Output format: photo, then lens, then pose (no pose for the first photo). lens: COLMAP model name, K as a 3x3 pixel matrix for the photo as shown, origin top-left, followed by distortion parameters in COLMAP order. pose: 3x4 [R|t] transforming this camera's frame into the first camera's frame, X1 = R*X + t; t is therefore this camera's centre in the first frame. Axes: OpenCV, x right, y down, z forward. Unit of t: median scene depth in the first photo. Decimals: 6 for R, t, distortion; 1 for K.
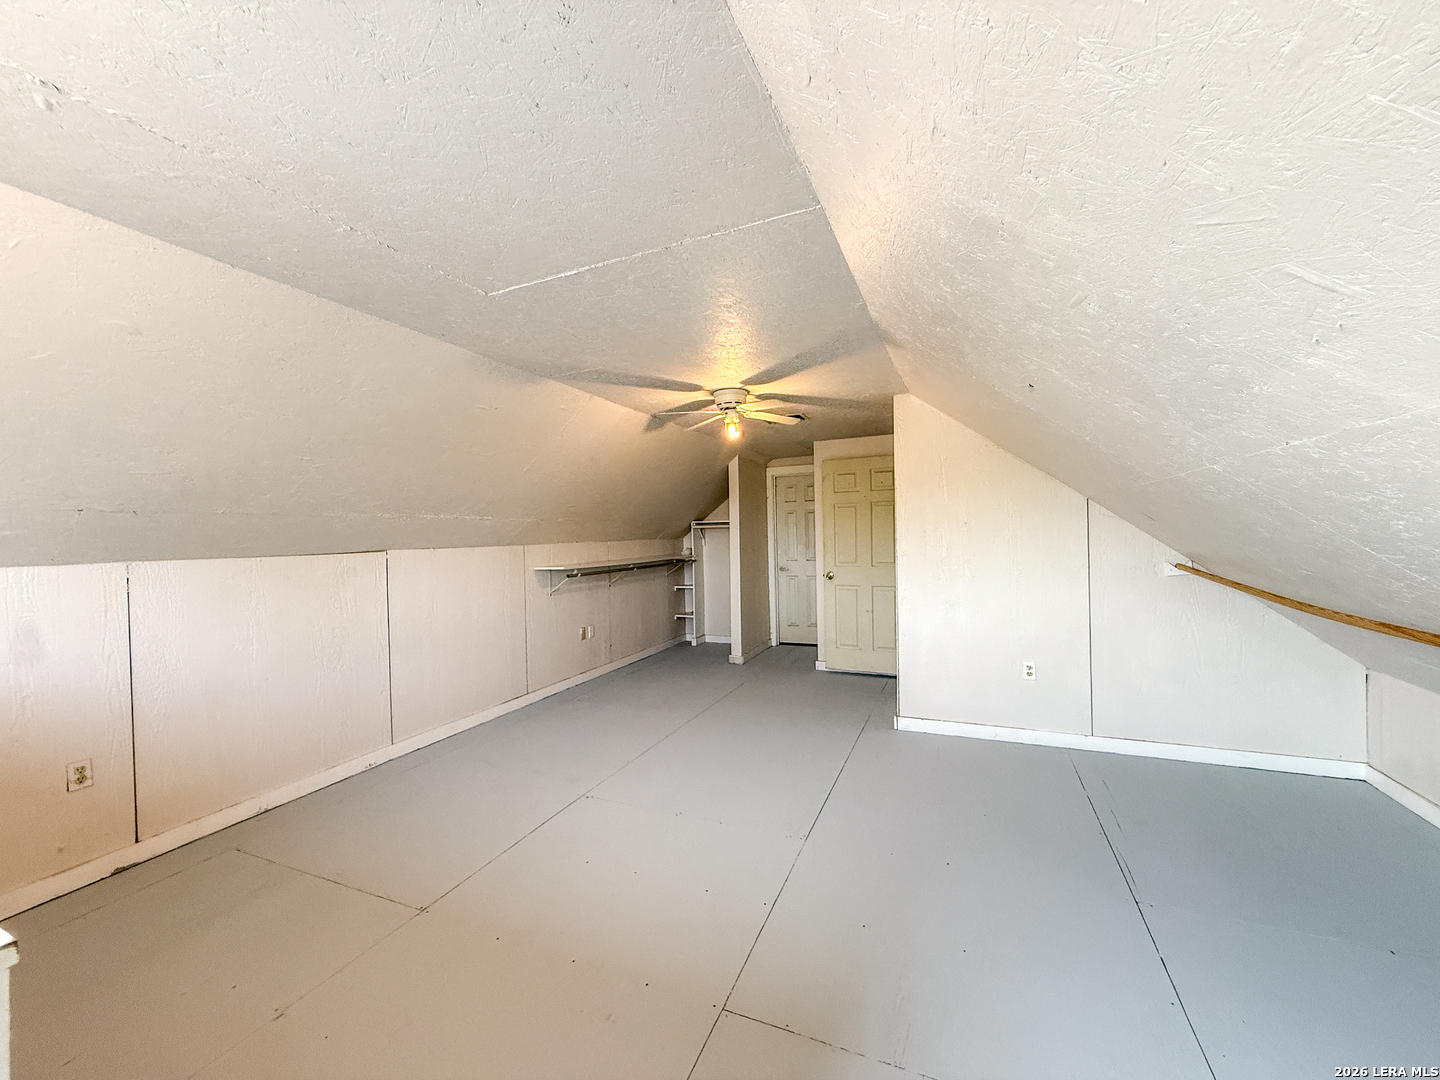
lens RADIAL K [[577.7, 0, 717.6], [0, 577.7, 537.6], [0, 0, 1]] dist [0.000540, 0.000010]
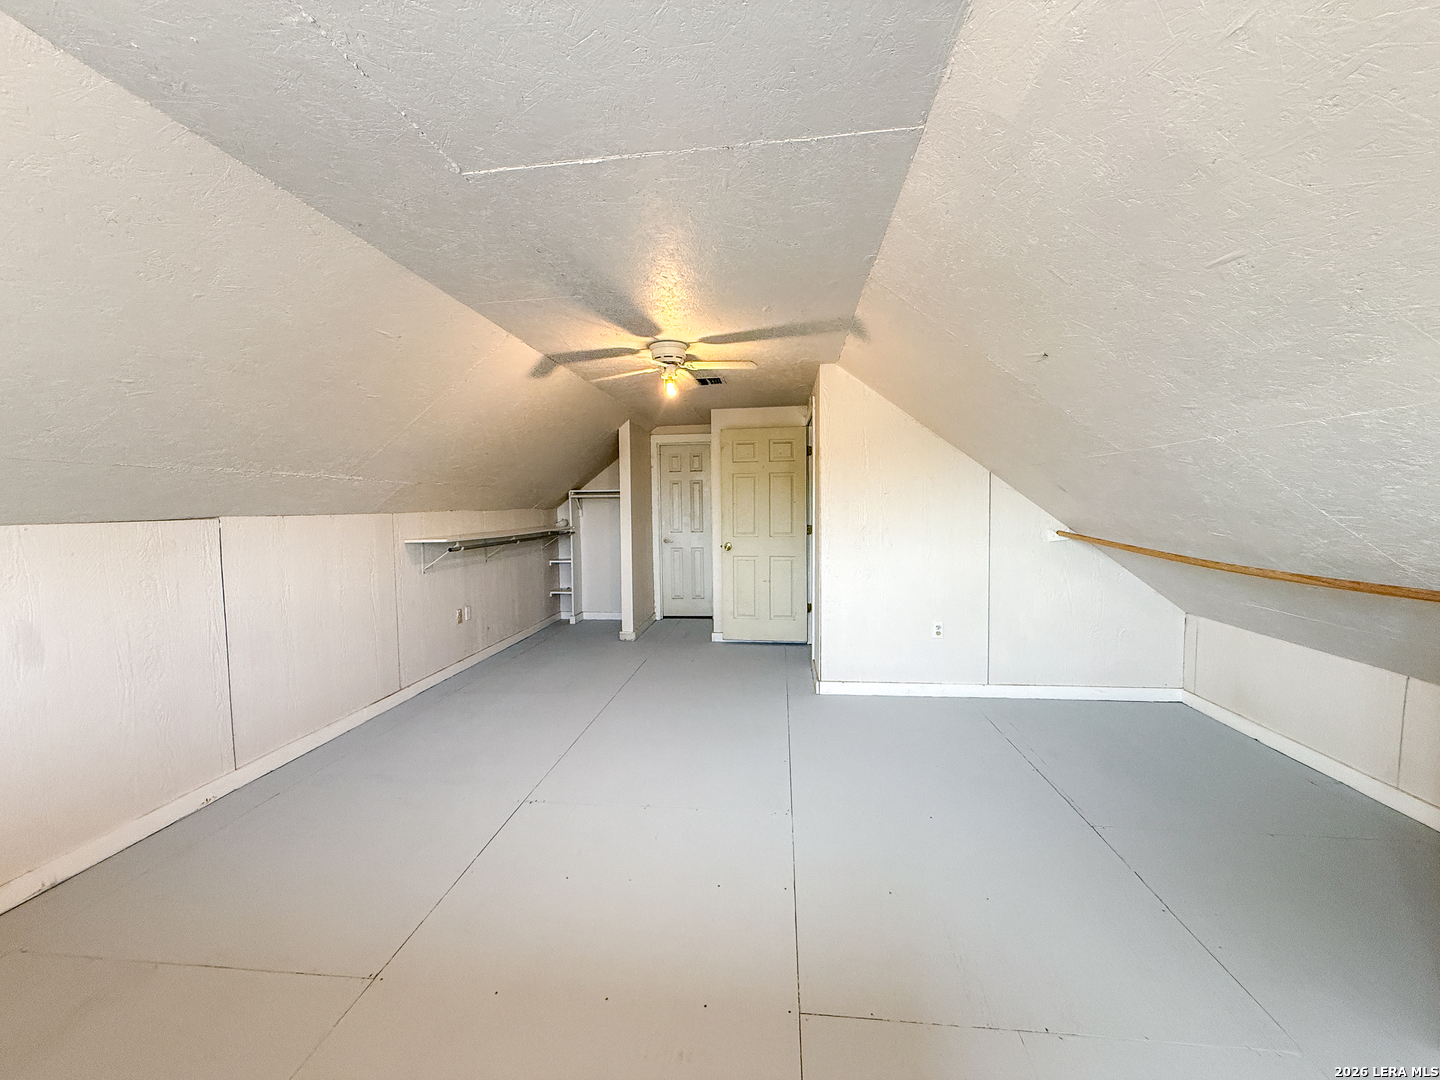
lens RADIAL K [[577.7, 0, 717.6], [0, 577.7, 537.6], [0, 0, 1]] dist [0.000540, 0.000010]
pose [[0.955991, -0.006935, 0.293313, -0.115380], [-0.006000, 0.999049, 0.043178, 0.008039], [-0.293334, -0.043038, 0.955041, 0.060486]]
